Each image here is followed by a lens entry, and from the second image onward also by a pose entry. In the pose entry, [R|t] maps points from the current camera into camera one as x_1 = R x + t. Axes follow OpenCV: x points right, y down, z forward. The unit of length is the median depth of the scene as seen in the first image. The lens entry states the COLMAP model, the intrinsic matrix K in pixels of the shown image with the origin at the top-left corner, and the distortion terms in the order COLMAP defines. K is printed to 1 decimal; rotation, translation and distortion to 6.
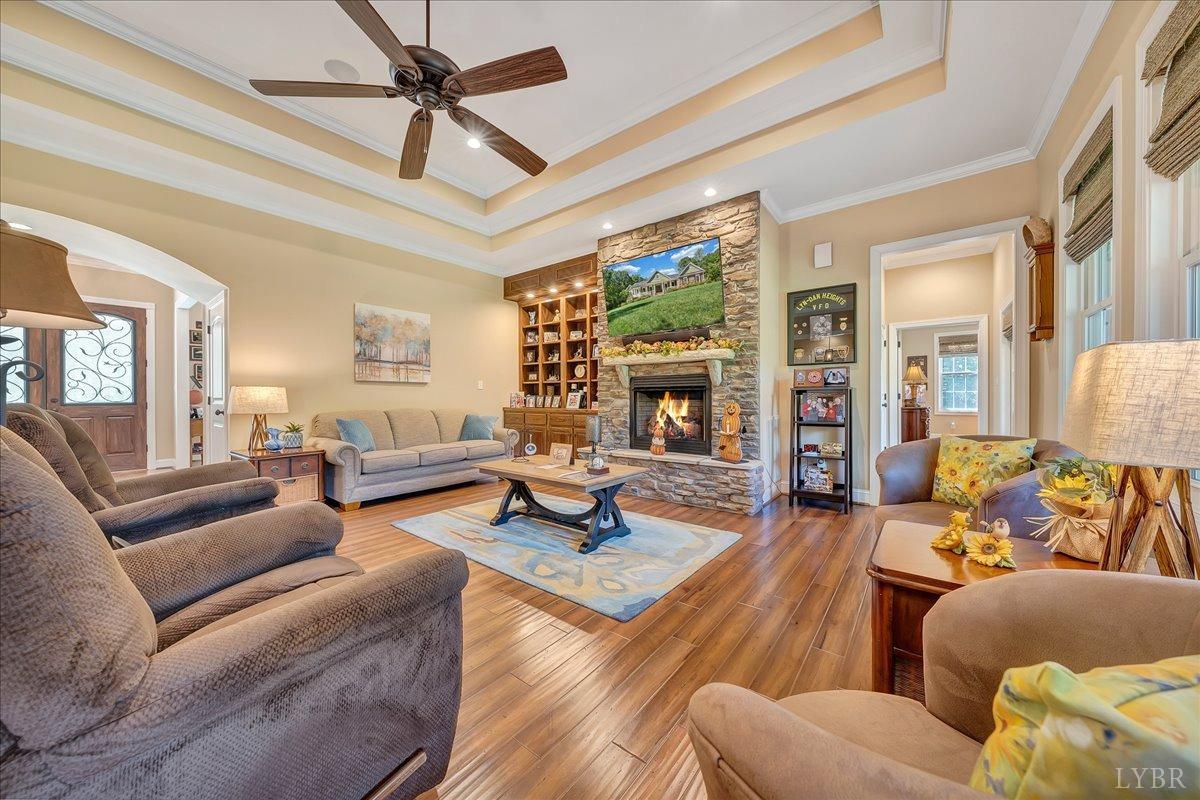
lens RADIAL K [[410.4, 0, 599.4], [0, 410.4, 396.6], [0, 0, 1]] dist [-0.002960, -0.000157]
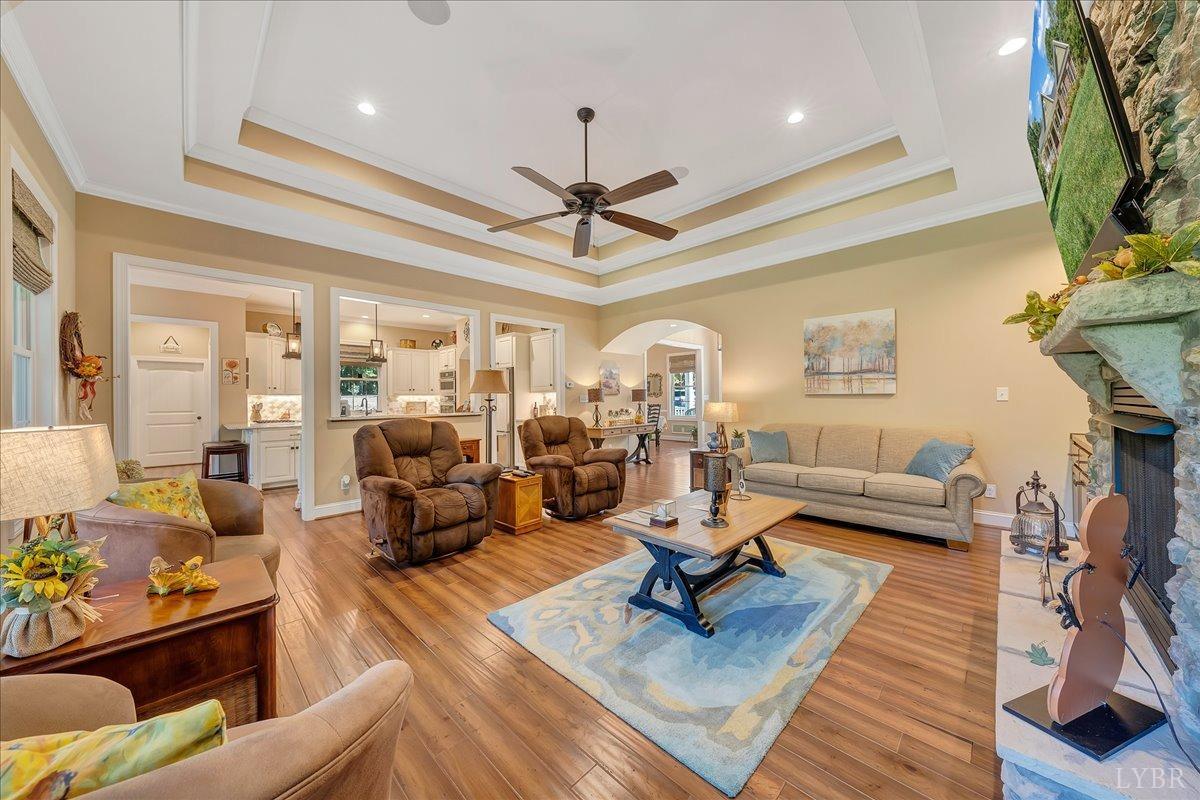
lens RADIAL K [[410.4, 0, 599.4], [0, 410.4, 396.6], [0, 0, 1]] dist [-0.002960, -0.000157]
pose [[-0.105597, -0.008737, -0.994371, 0.574703], [0.004575, 0.999947, -0.009271, -0.032557], [0.994398, -0.005528, -0.105552, 0.700680]]
